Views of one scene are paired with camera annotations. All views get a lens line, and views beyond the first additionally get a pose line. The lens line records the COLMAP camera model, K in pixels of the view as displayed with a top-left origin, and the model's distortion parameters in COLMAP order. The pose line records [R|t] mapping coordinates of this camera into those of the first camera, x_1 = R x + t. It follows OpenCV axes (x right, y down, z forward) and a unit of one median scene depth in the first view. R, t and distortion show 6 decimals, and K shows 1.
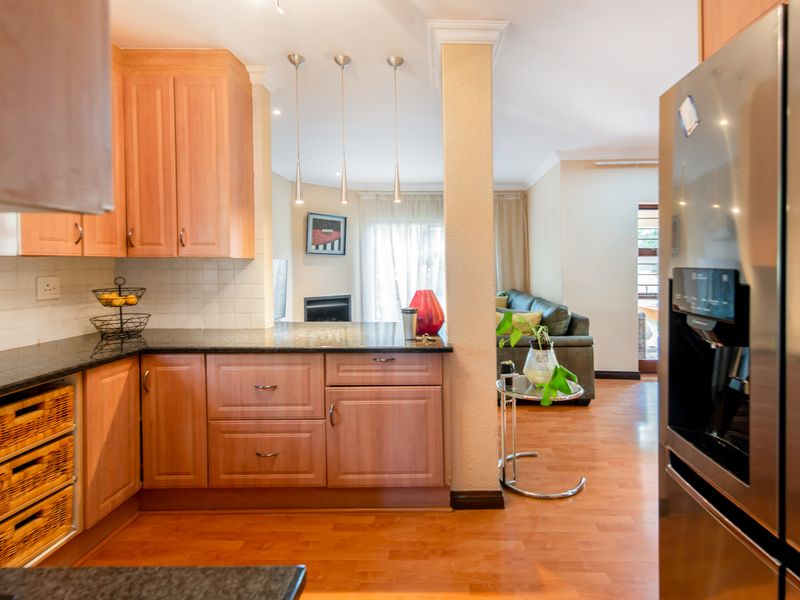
lens RADIAL K [[383.5, 0, 436.5], [0, 383.5, 271.0], [0, 0, 1]] dist [-0.002356, -0.000372]
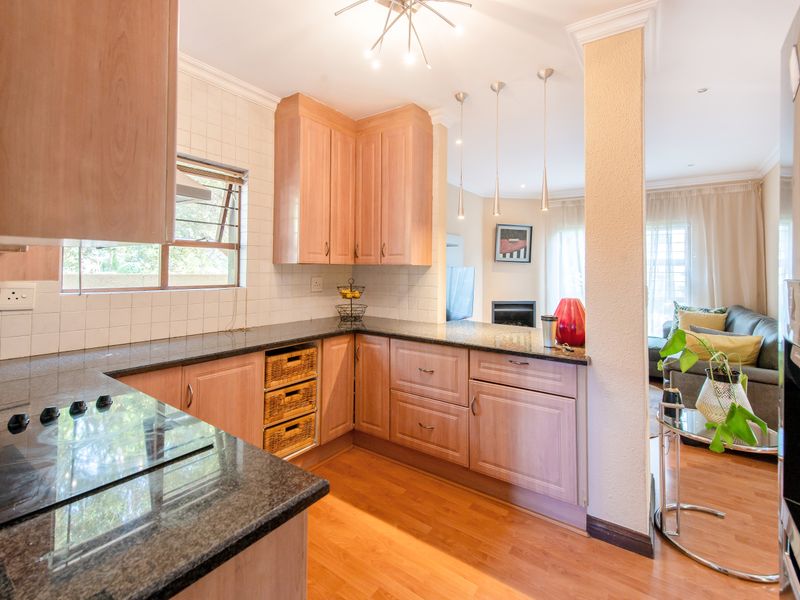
lens RADIAL K [[358.8, 0, 400.8], [0, 358.8, 269.1], [0, 0, 1]] dist [0.001687, -0.003161]
pose [[0.817297, 0.007825, -0.576163, 0.135891], [-0.021074, 0.999645, -0.016317, -0.000758], [0.575831, 0.025478, 0.817172, 0.006025]]
